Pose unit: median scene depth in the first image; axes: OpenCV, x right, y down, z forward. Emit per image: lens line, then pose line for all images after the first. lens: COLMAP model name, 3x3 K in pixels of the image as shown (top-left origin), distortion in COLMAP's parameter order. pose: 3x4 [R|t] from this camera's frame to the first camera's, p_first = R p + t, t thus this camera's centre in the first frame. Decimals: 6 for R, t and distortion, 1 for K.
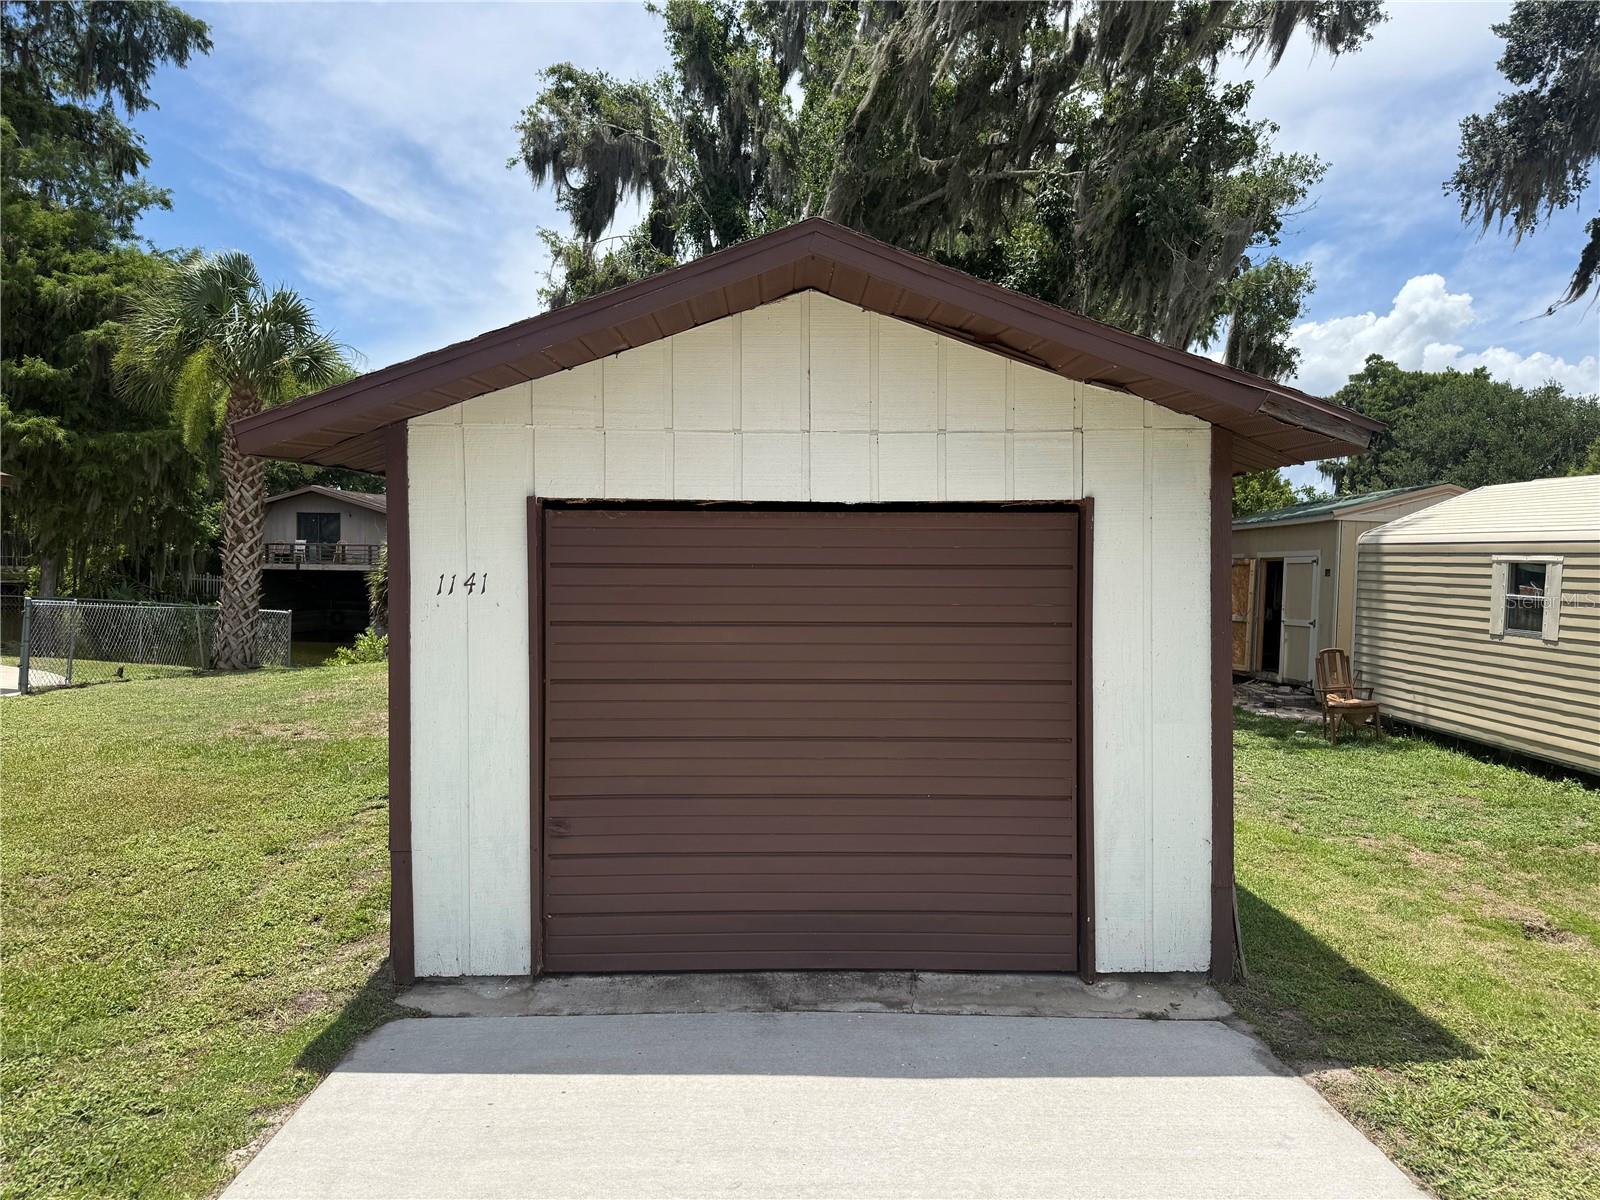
lens RADIAL K [[1151.6, 0, 800.0], [0, 1151.6, 600.0], [0, 0, 1]] dist [0.049618, -0.068518]
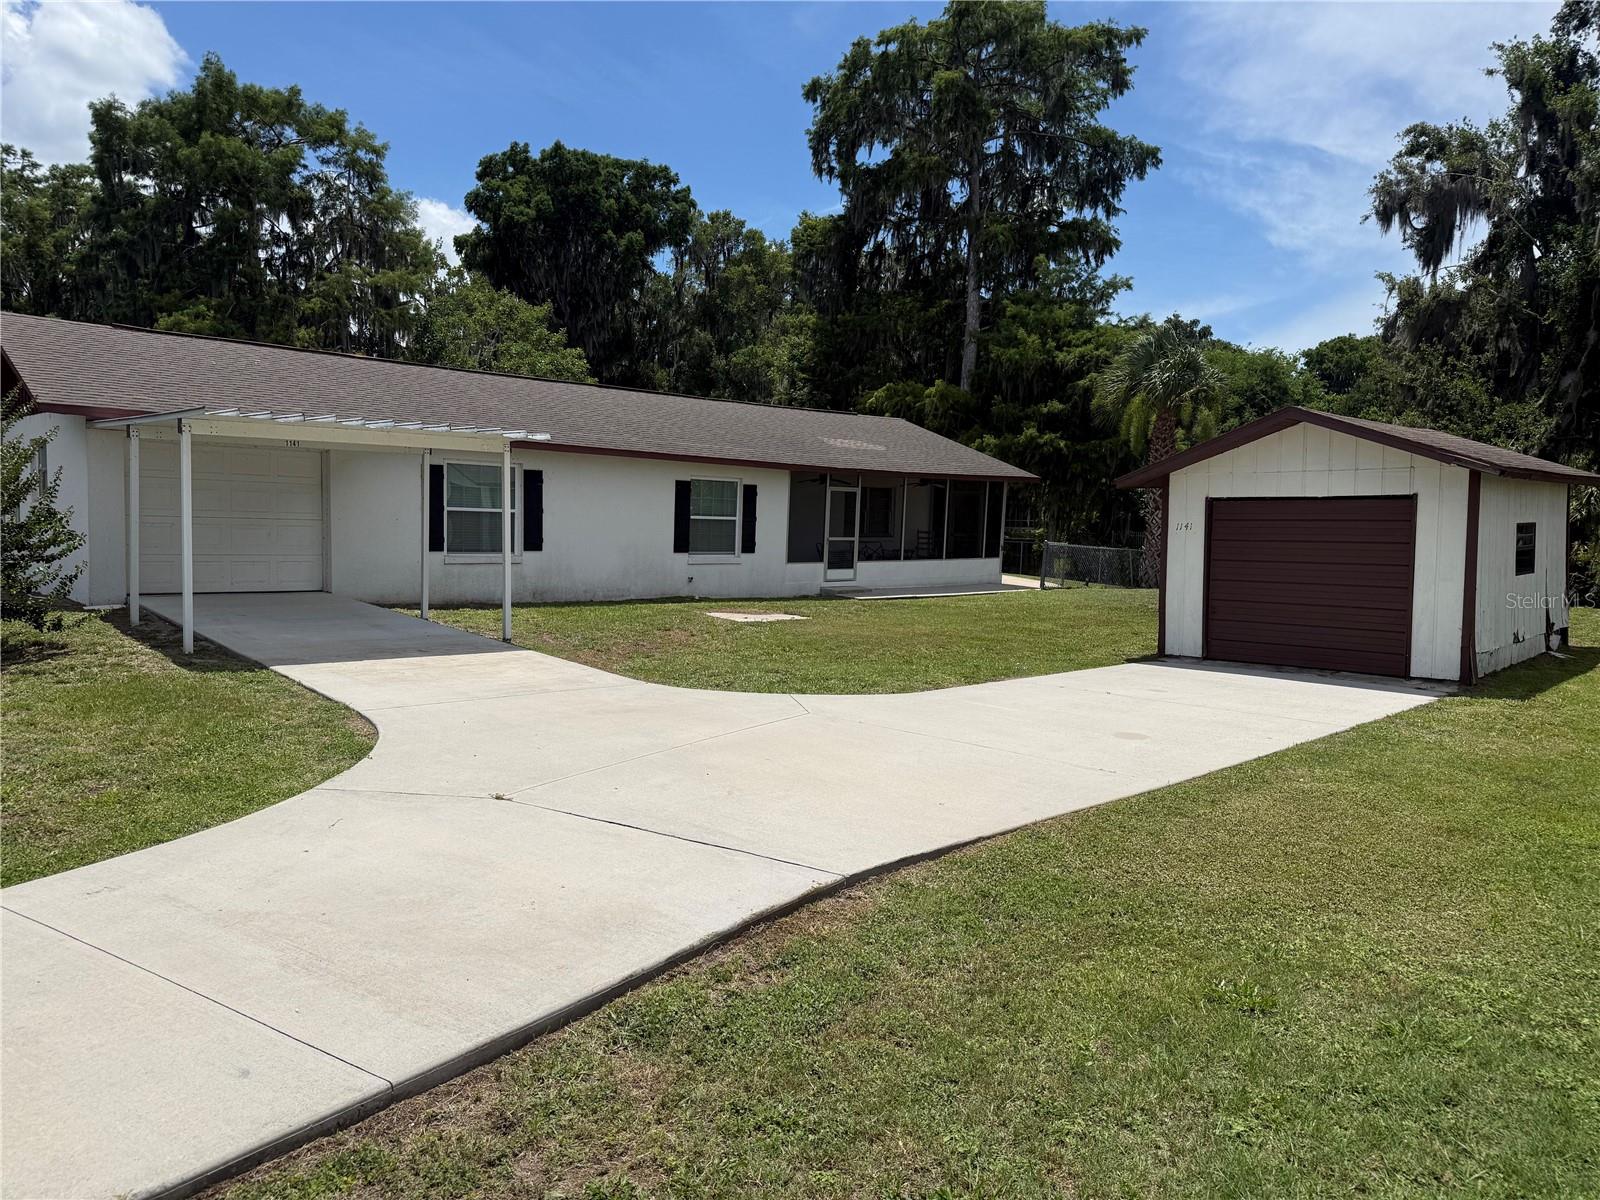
lens RADIAL K [[1148.5, 0, 797.9], [0, 1148.5, 619.7], [0, 0, 1]] dist [0.039854, -0.054884]
pose [[0.707514, 0.055507, -0.704516, 0.242843], [-0.019322, 0.998057, 0.059231, 0.014383], [0.706435, -0.028294, 0.707212, -0.393800]]
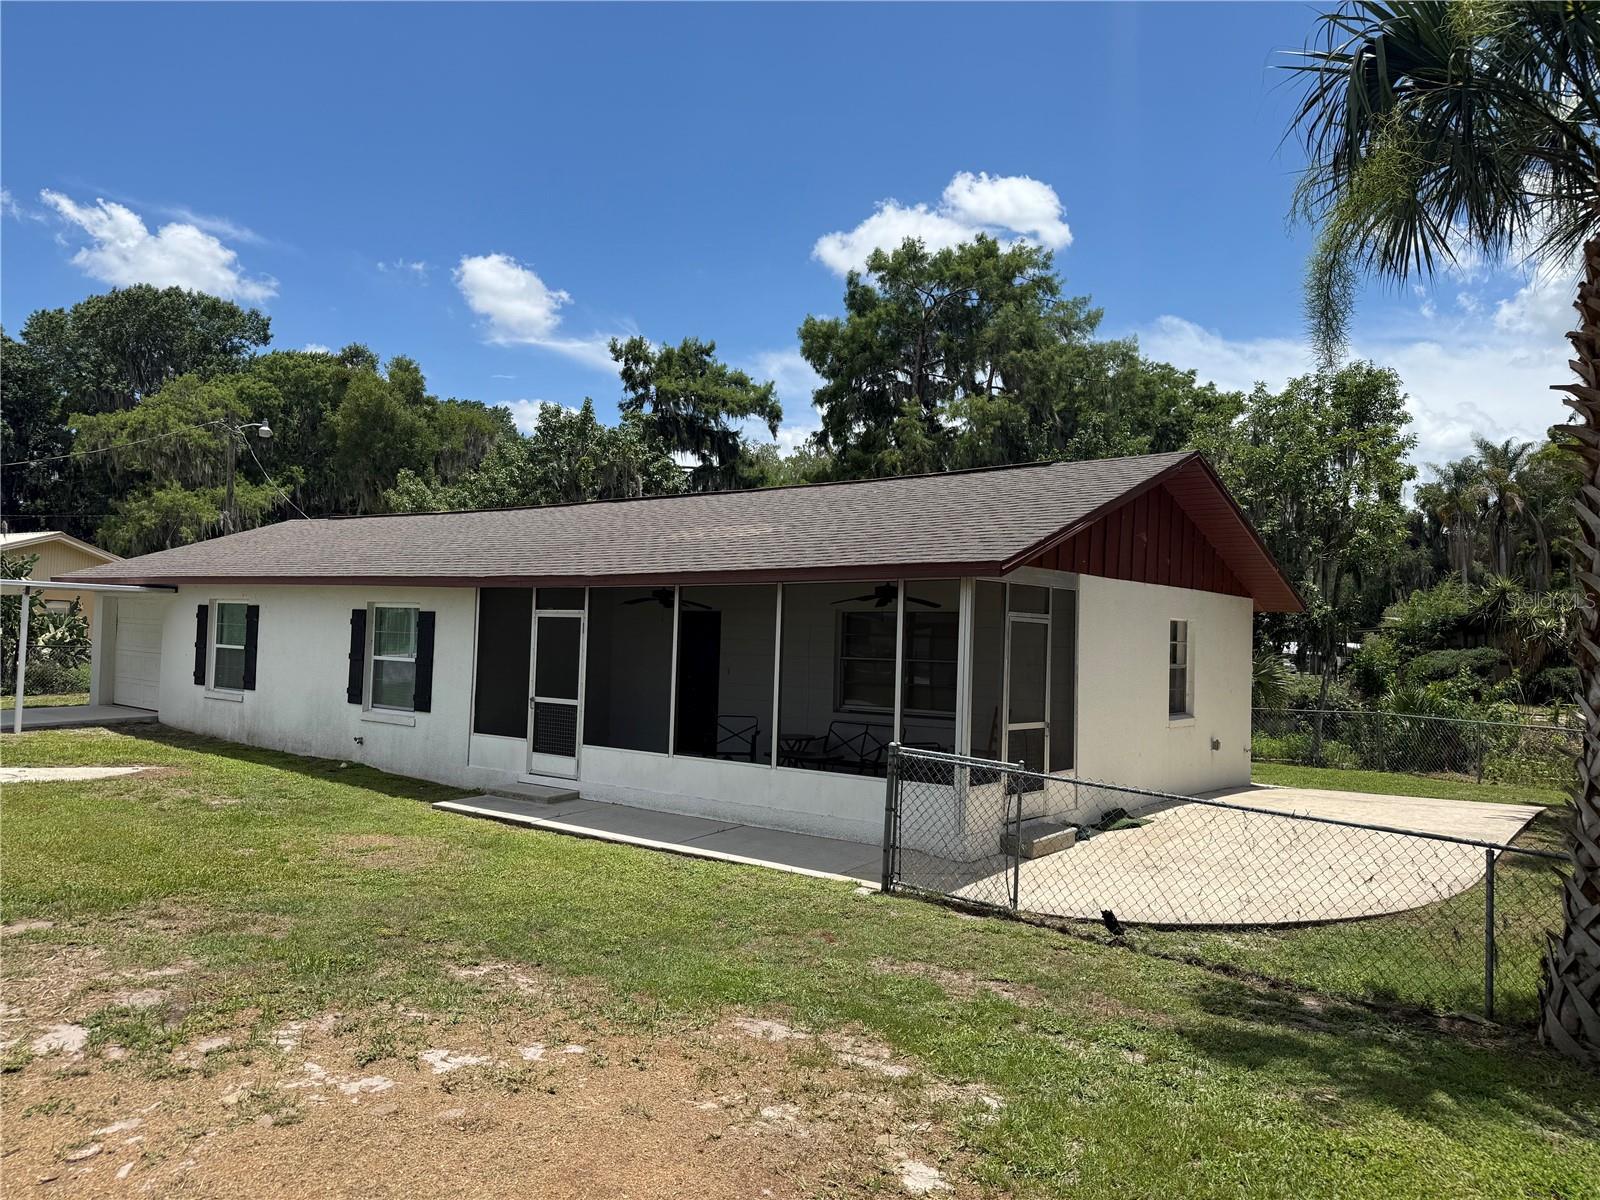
lens RADIAL K [[1151.6, 0, 800.0], [0, 1151.6, 600.0], [0, 0, 1]] dist [0.049618, -0.068518]
pose [[-0.581684, -0.062677, -0.810997, -0.050469], [-0.055634, 0.997758, -0.037207, -0.033730], [0.811510, 0.023477, -0.583866, 0.800778]]
